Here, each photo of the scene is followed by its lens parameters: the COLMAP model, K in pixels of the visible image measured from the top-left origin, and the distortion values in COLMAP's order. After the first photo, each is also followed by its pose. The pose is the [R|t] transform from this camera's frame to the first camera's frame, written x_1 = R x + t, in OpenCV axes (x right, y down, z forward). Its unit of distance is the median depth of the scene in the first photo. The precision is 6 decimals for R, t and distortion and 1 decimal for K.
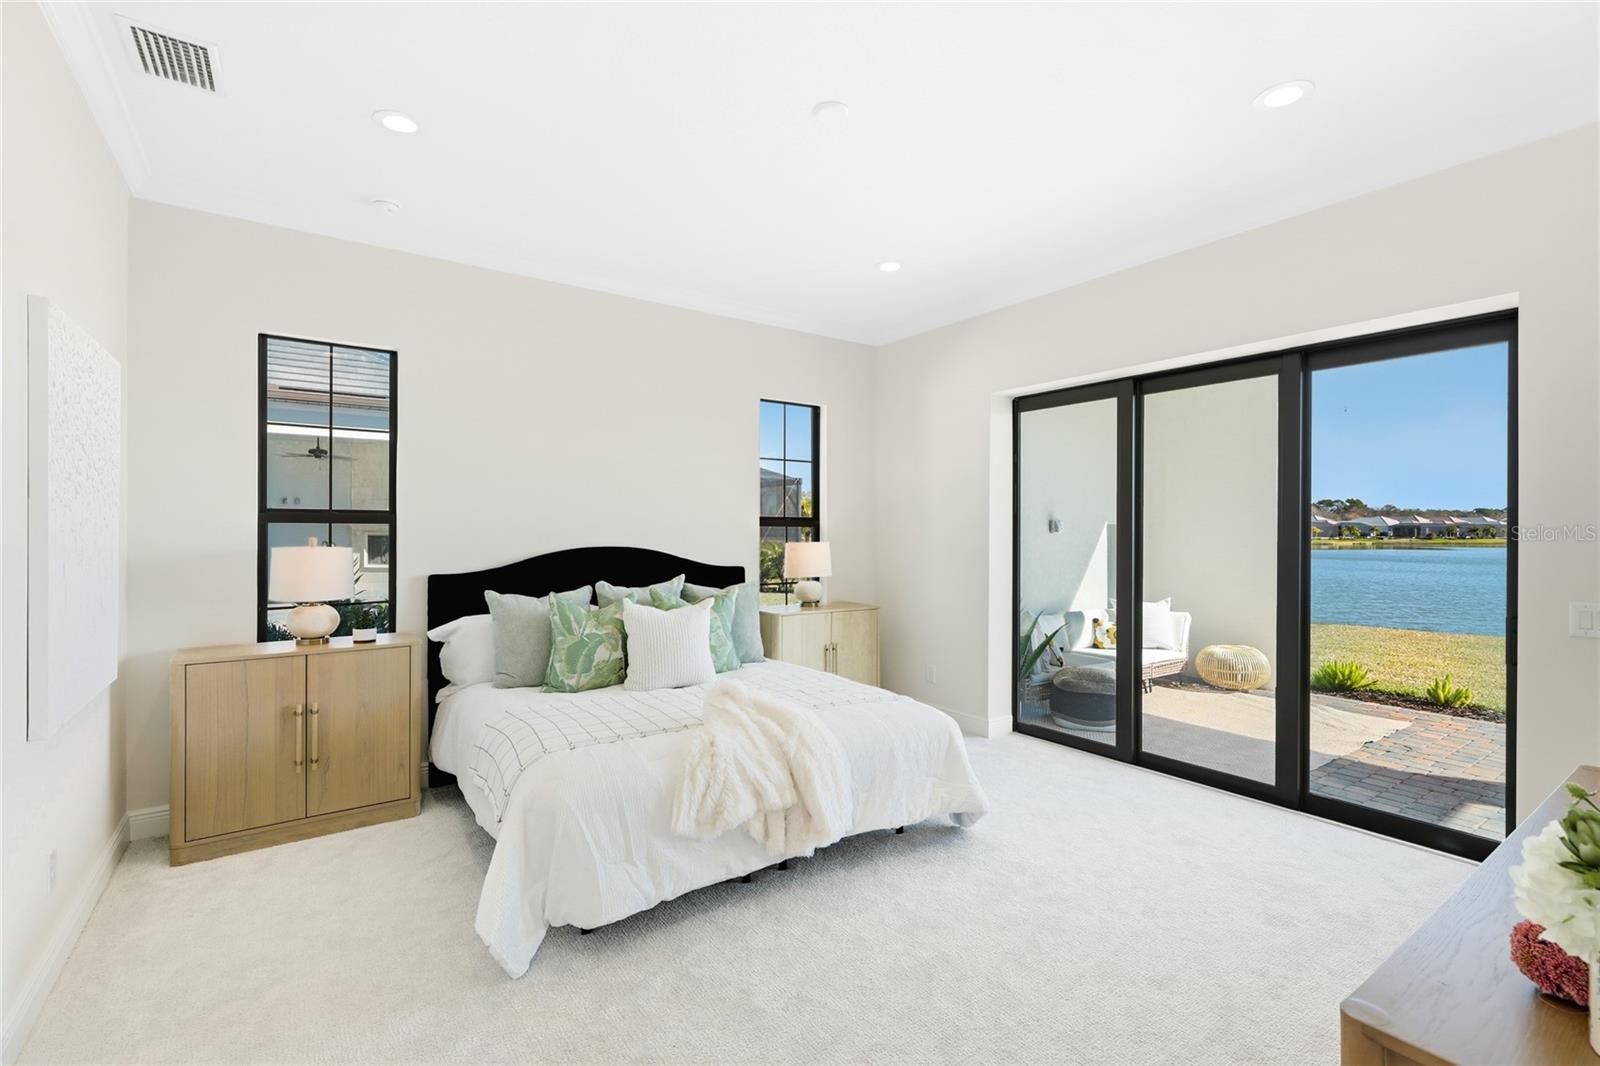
lens RADIAL K [[720.9, 0, 800.0], [0, 720.9, 533.0], [0, 0, 1]] dist [0.001514, 0.000467]
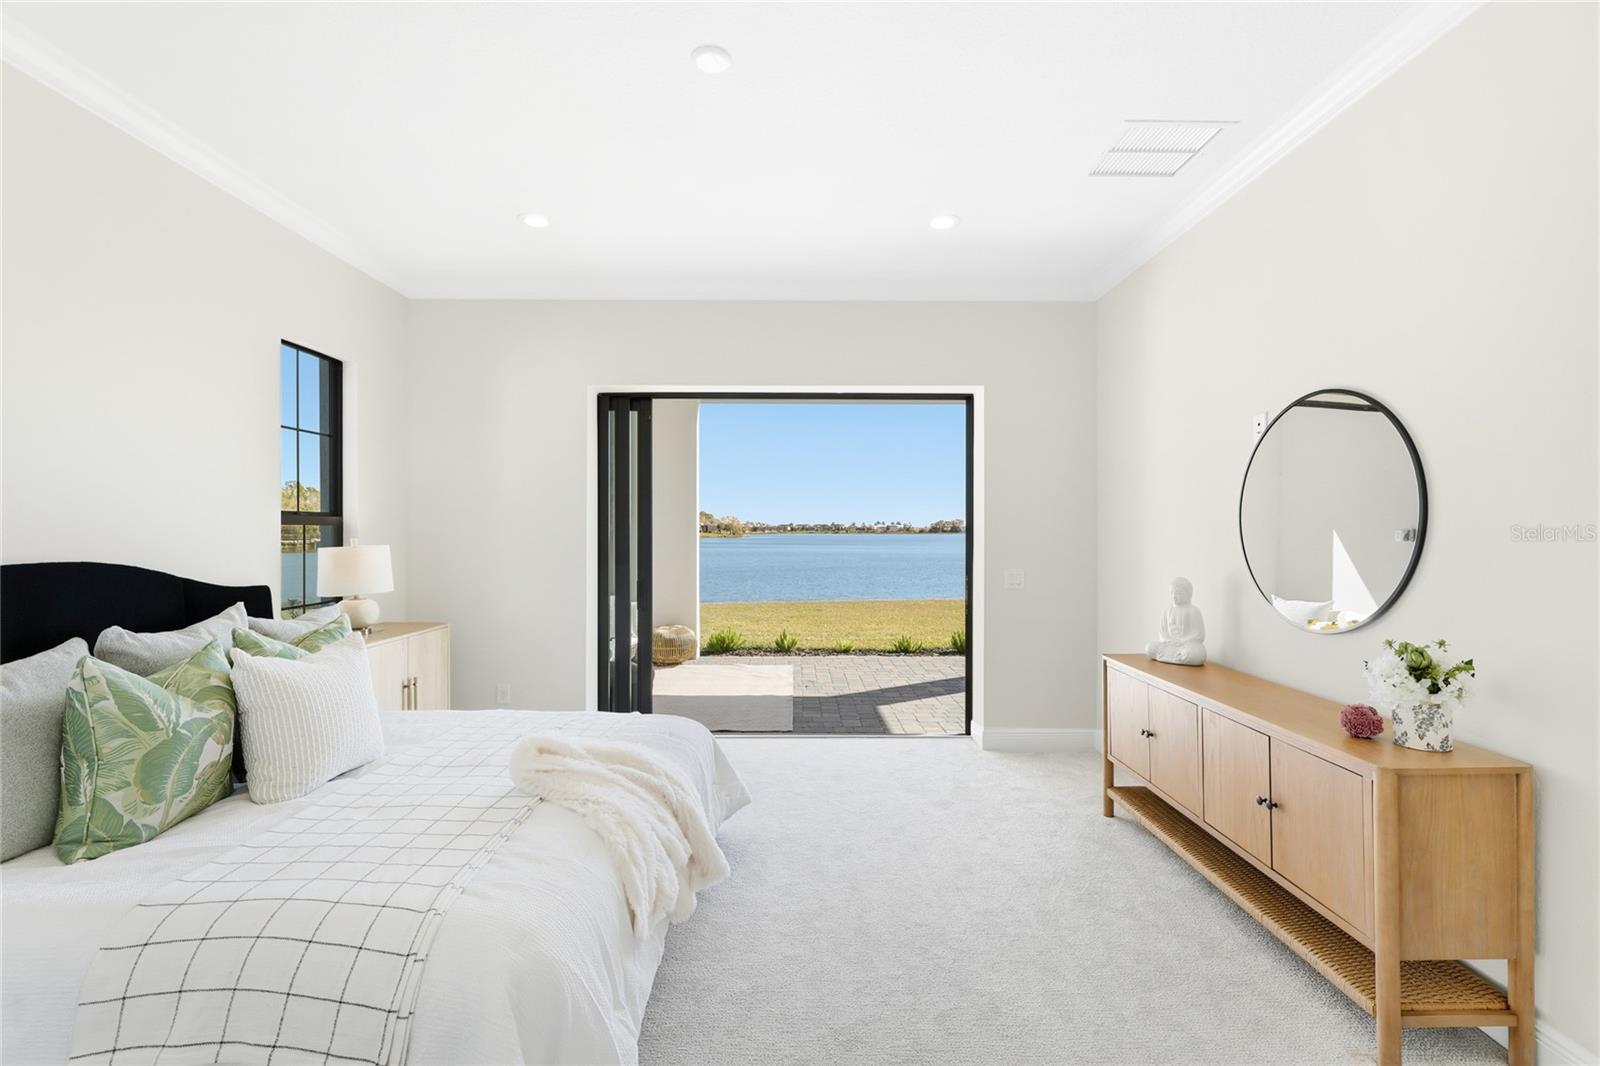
lens RADIAL K [[720.9, 0, 800.0], [0, 720.9, 533.0], [0, 0, 1]] dist [0.001514, 0.000467]
pose [[0.571914, -0.008403, 0.820270, -0.466591], [0.006143, 0.999963, 0.005961, -0.003671], [-0.820290, 0.001630, 0.571945, 0.299828]]
